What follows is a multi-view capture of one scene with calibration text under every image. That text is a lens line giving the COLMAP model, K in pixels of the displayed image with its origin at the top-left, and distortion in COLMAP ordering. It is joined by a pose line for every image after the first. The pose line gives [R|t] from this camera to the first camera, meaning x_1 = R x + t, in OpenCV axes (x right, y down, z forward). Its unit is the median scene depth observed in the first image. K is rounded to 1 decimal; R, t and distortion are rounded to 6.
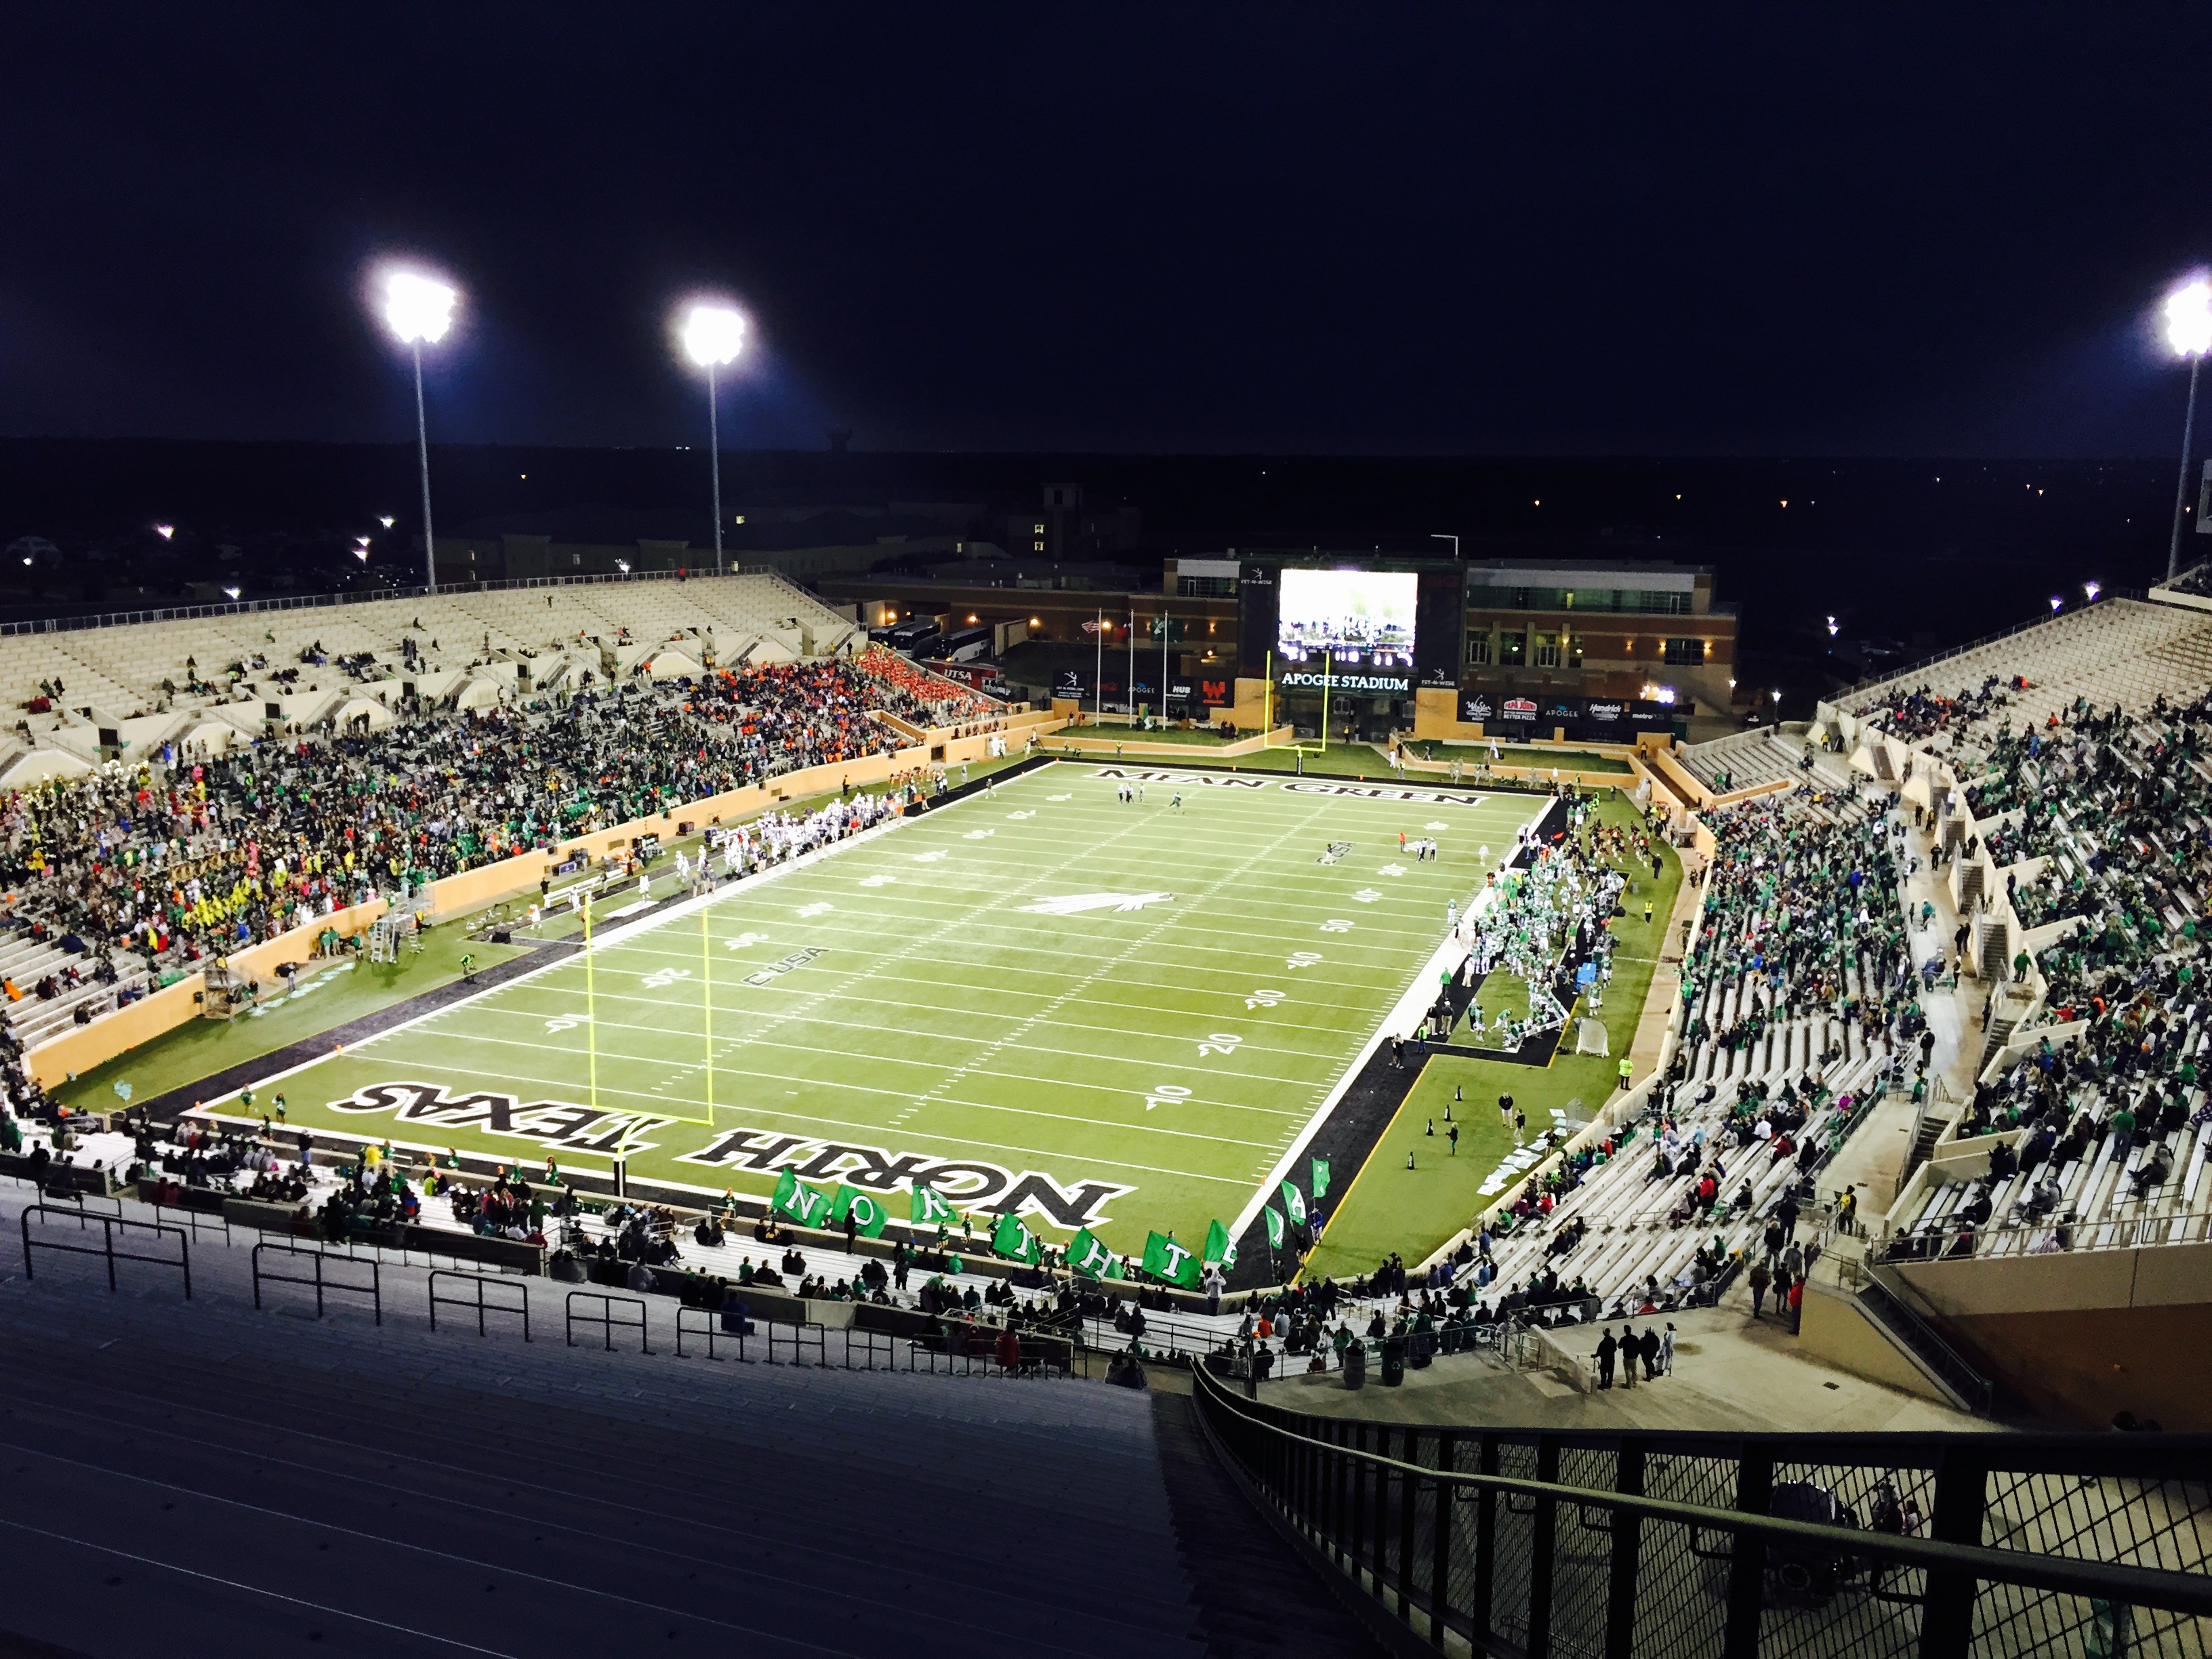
lens RADIAL K [[1896.1, 0, 1105.9], [0, 1896.1, 824.5], [0, 0, 1]] dist [0.076486, -0.107707]
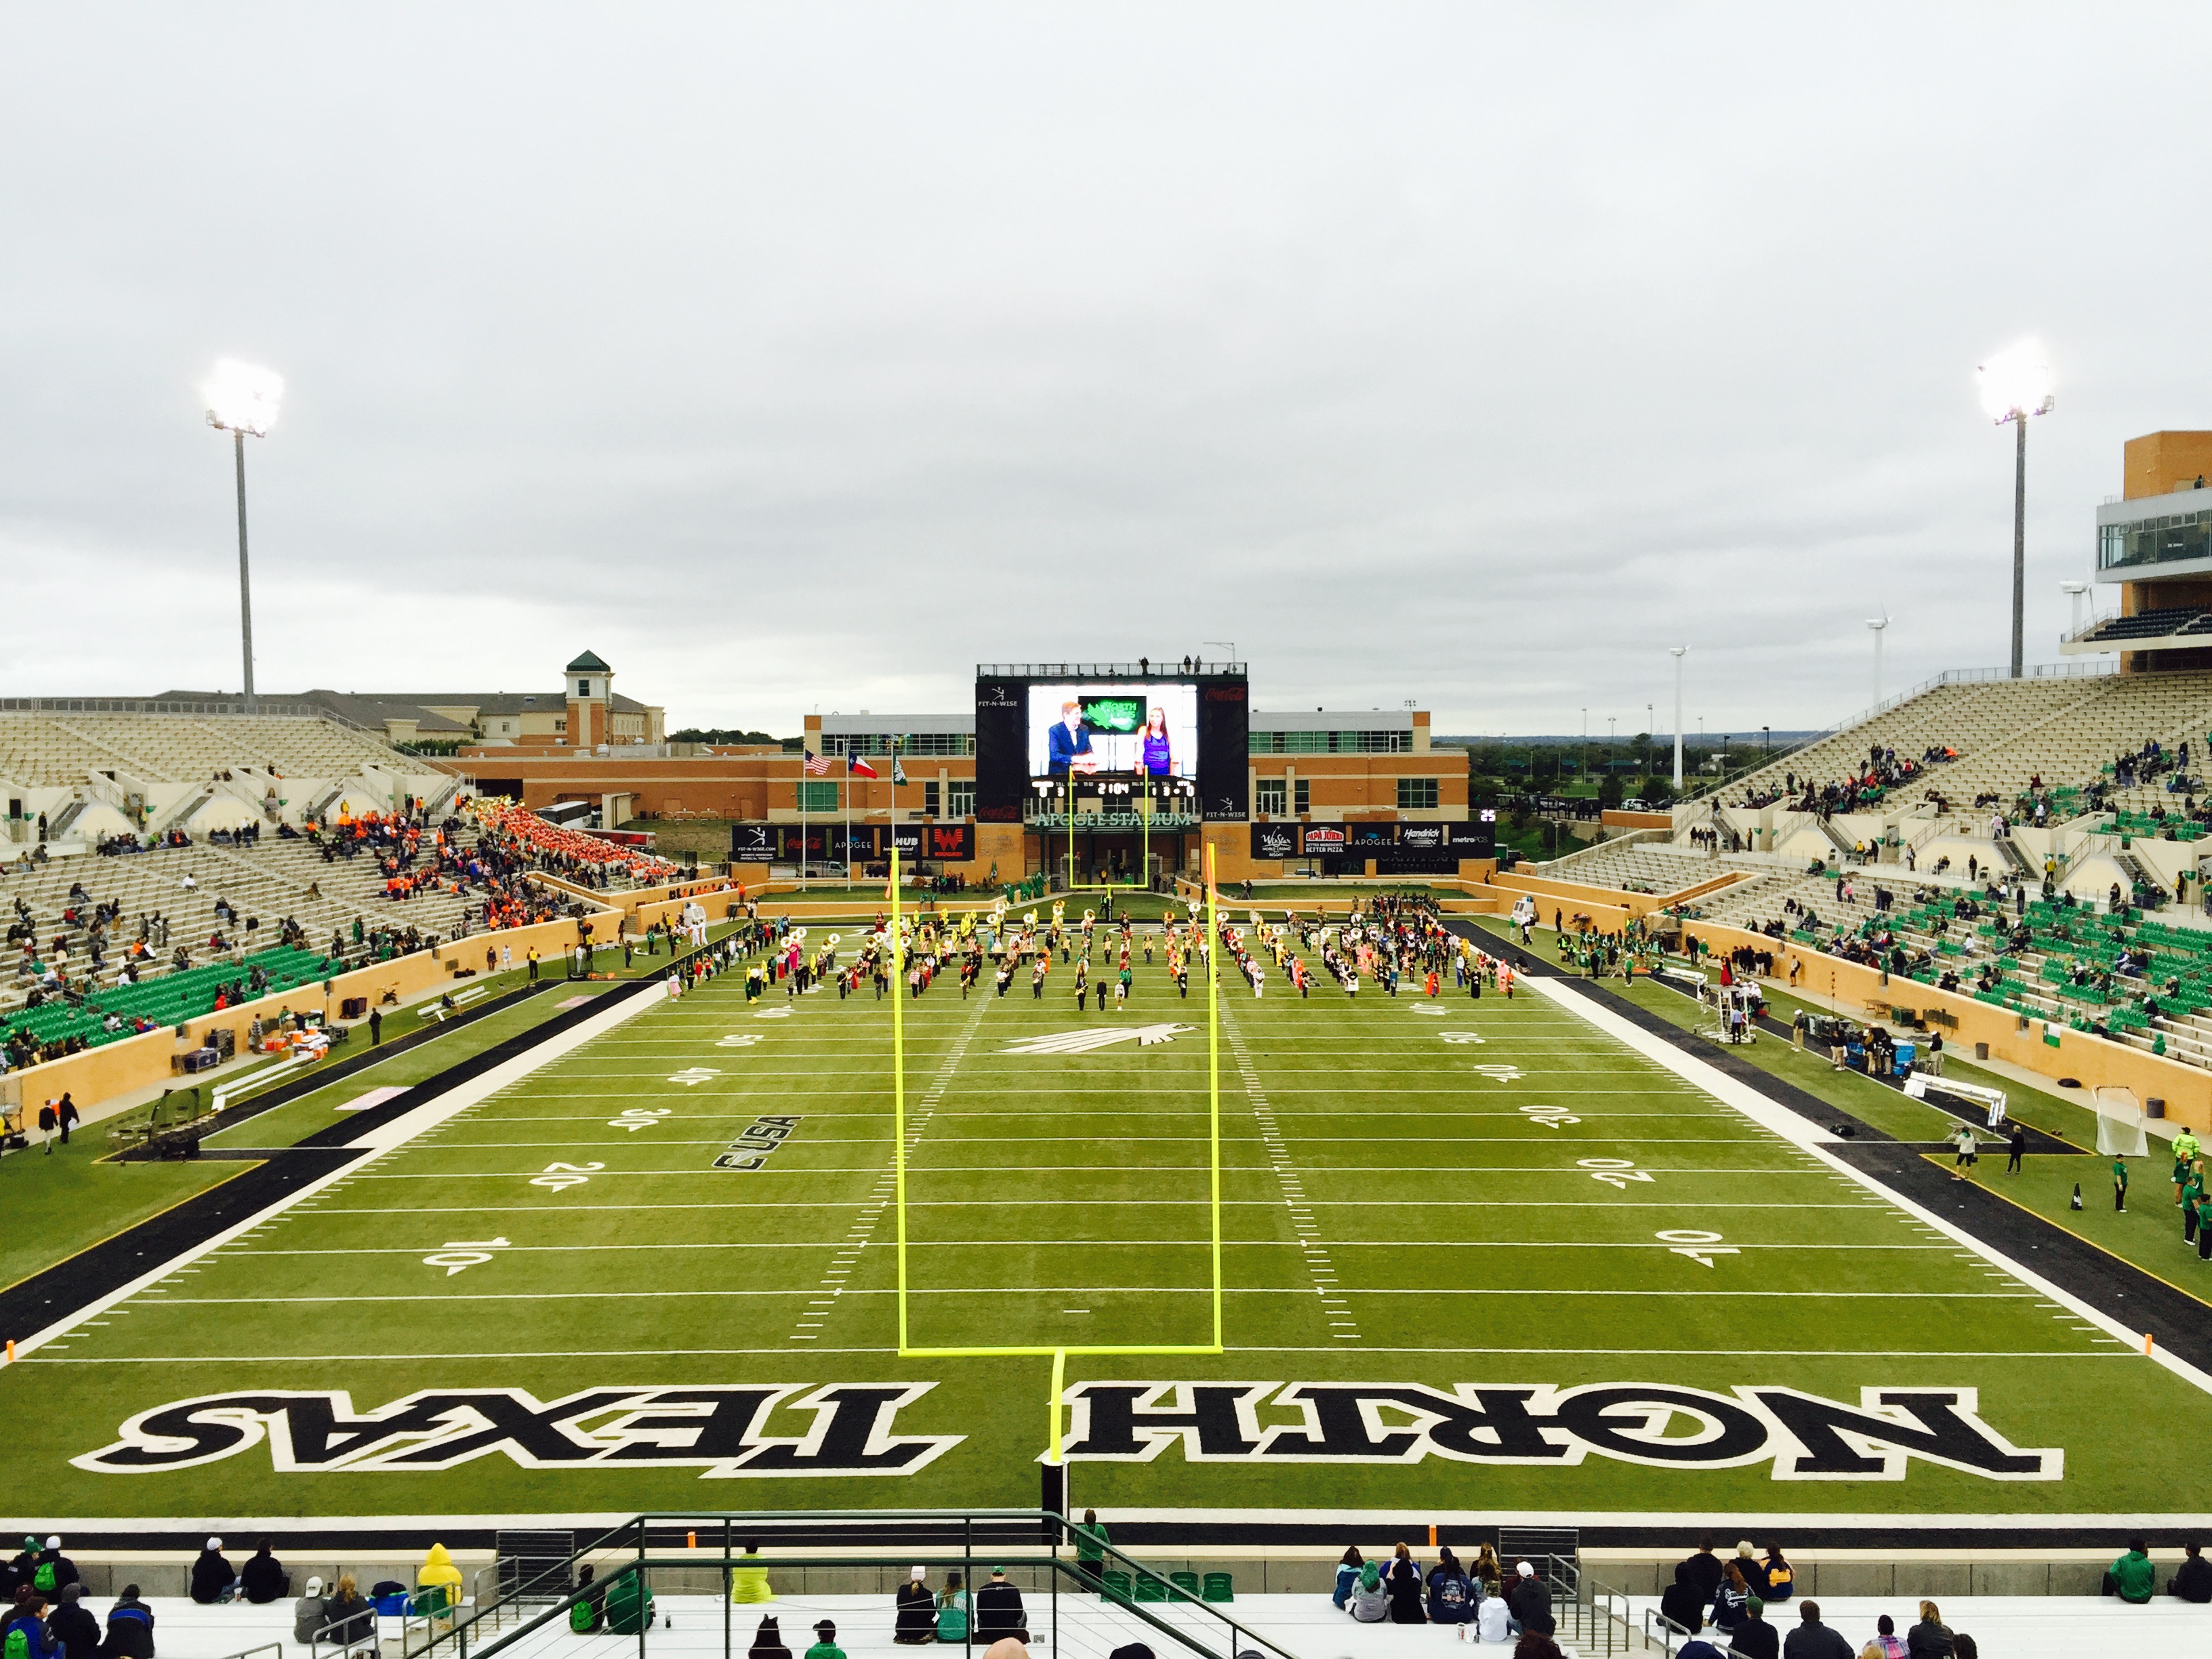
lens RADIAL K [[1896.1, 0, 1106.3], [0, 1896.1, 835.1], [0, 0, 1]] dist [0.076486, -0.107707]
pose [[0.943080, -0.034019, 0.330821, -0.153794], [0.081255, 0.988176, -0.130019, 0.039326], [-0.322486, 0.149500, 0.934694, 0.241609]]
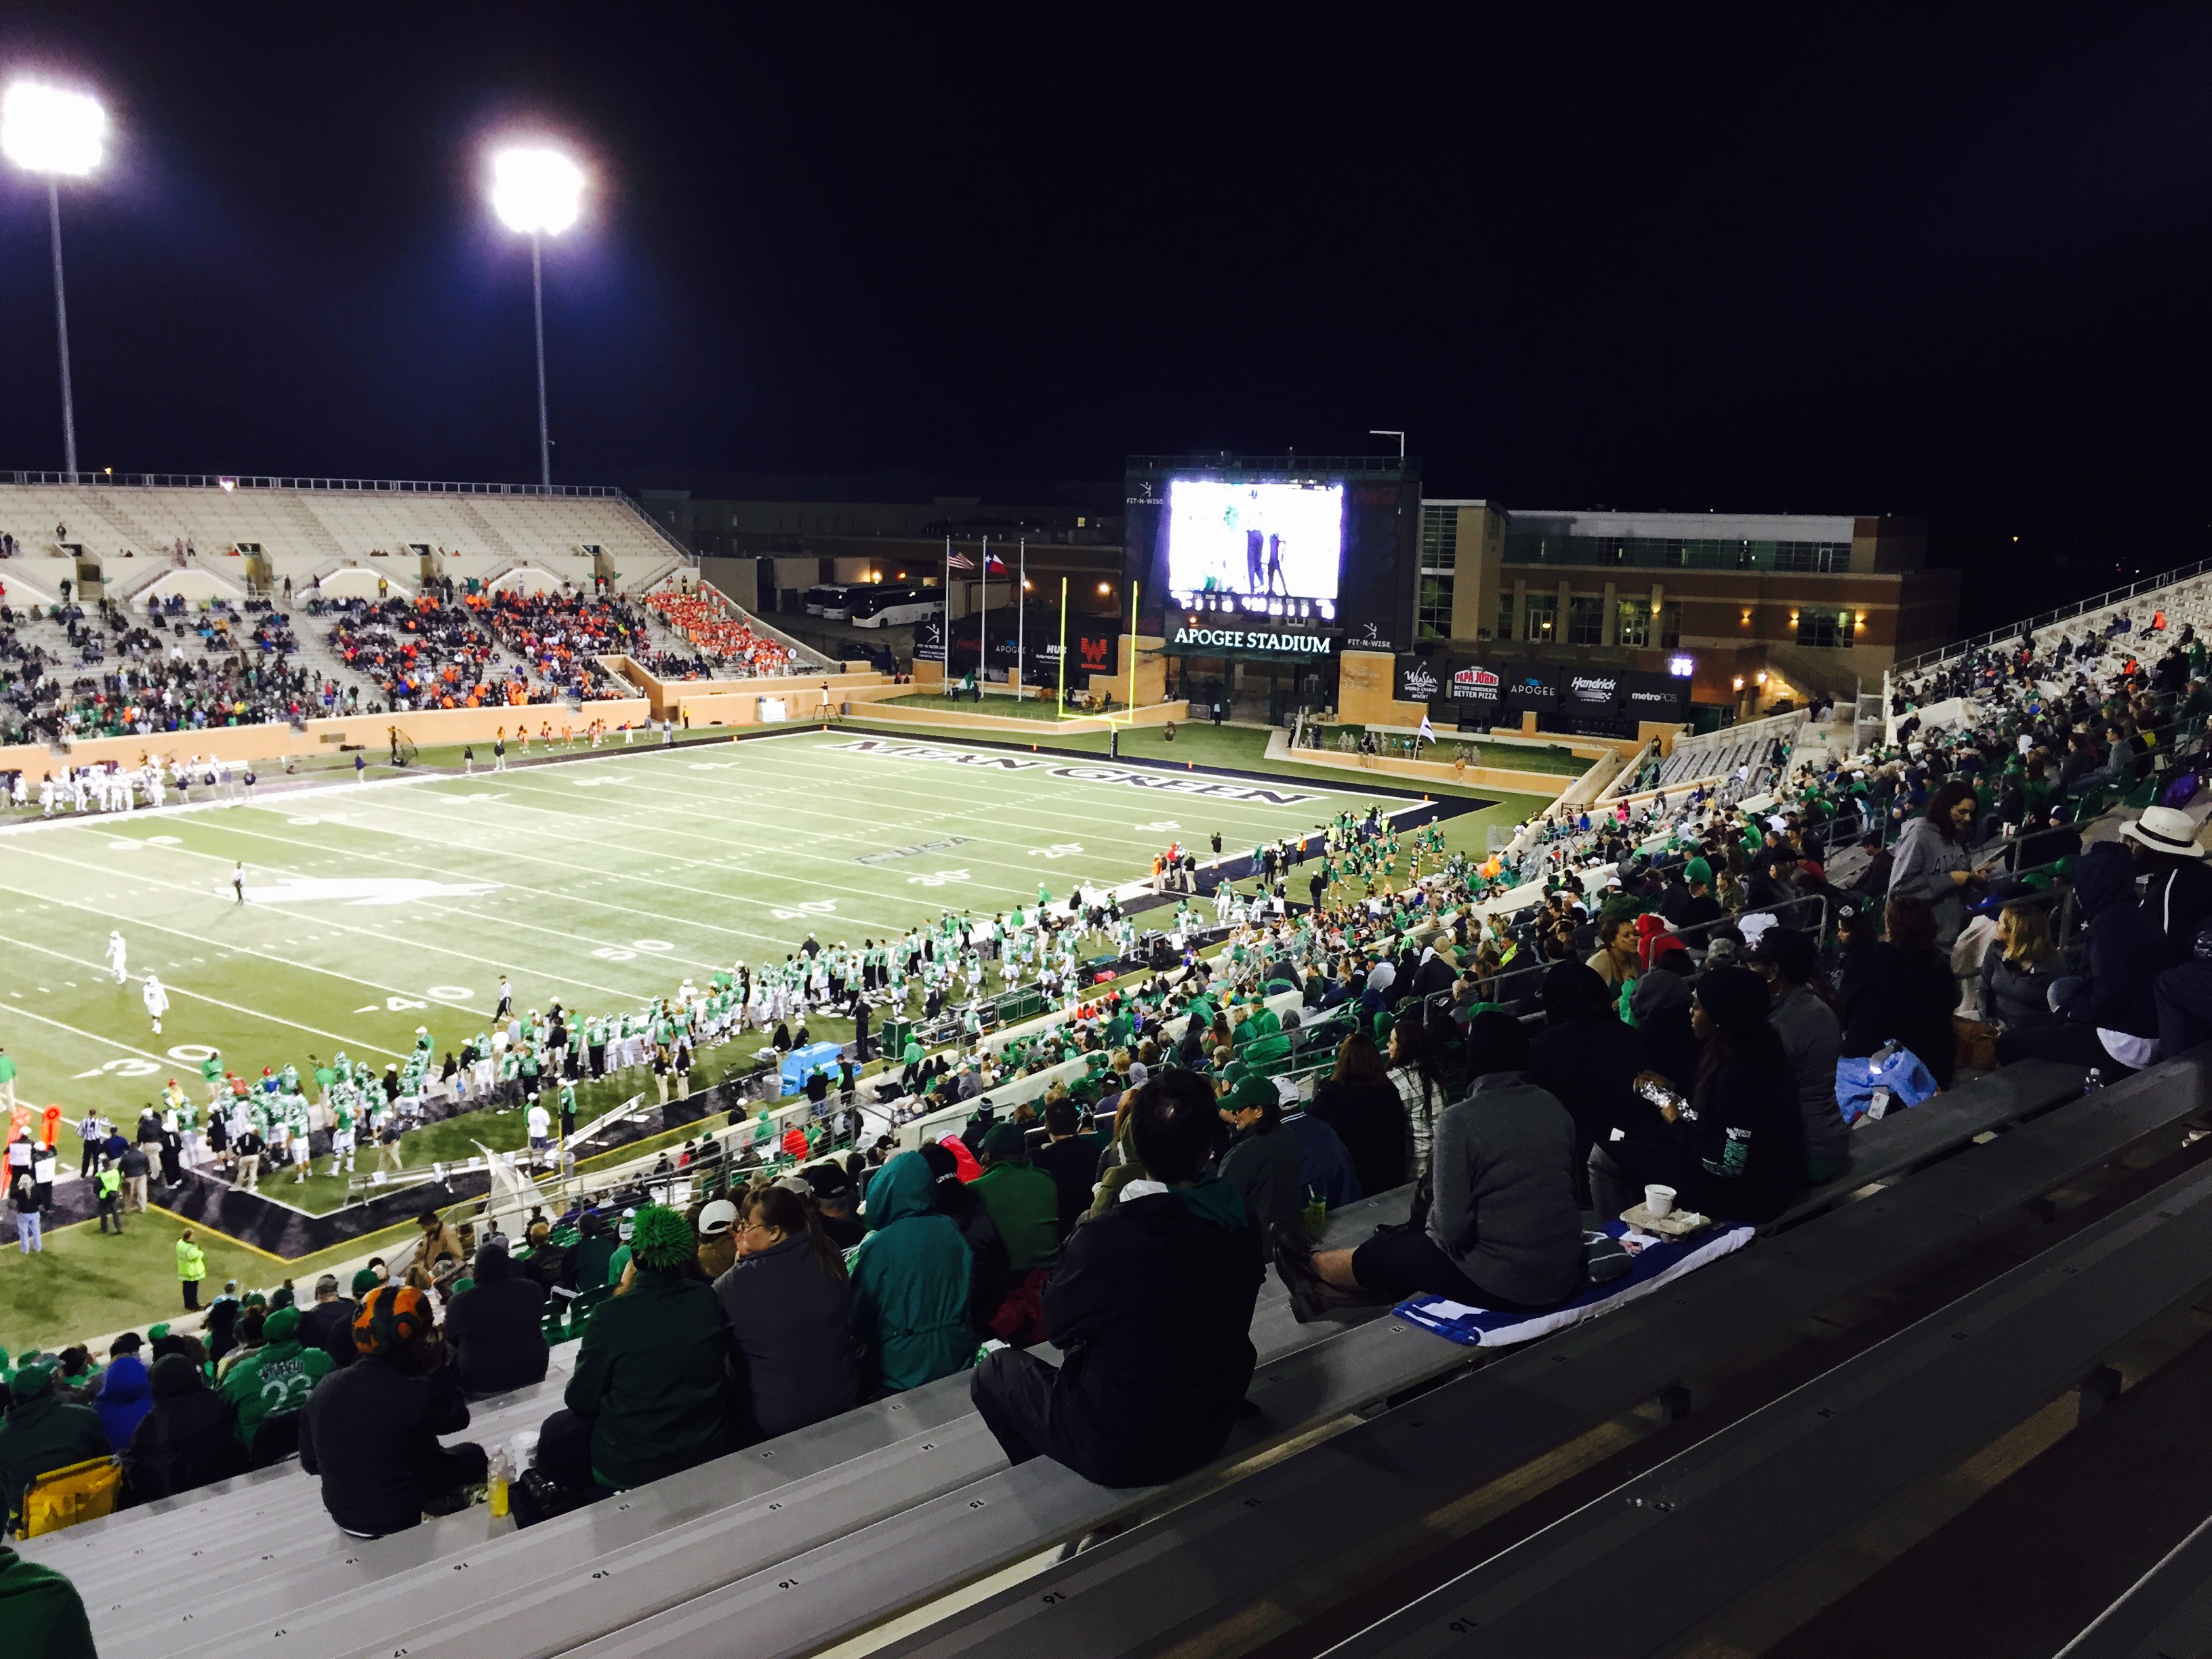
lens RADIAL K [[1896.1, 0, 1113.1], [0, 1896.1, 828.4], [0, 0, 1]] dist [0.076486, -0.107707]
pose [[0.966164, 0.053130, -0.252395, 0.267549], [-0.059868, 0.998024, -0.019089, 0.012162], [0.250882, 0.033554, 0.967436, 0.311349]]
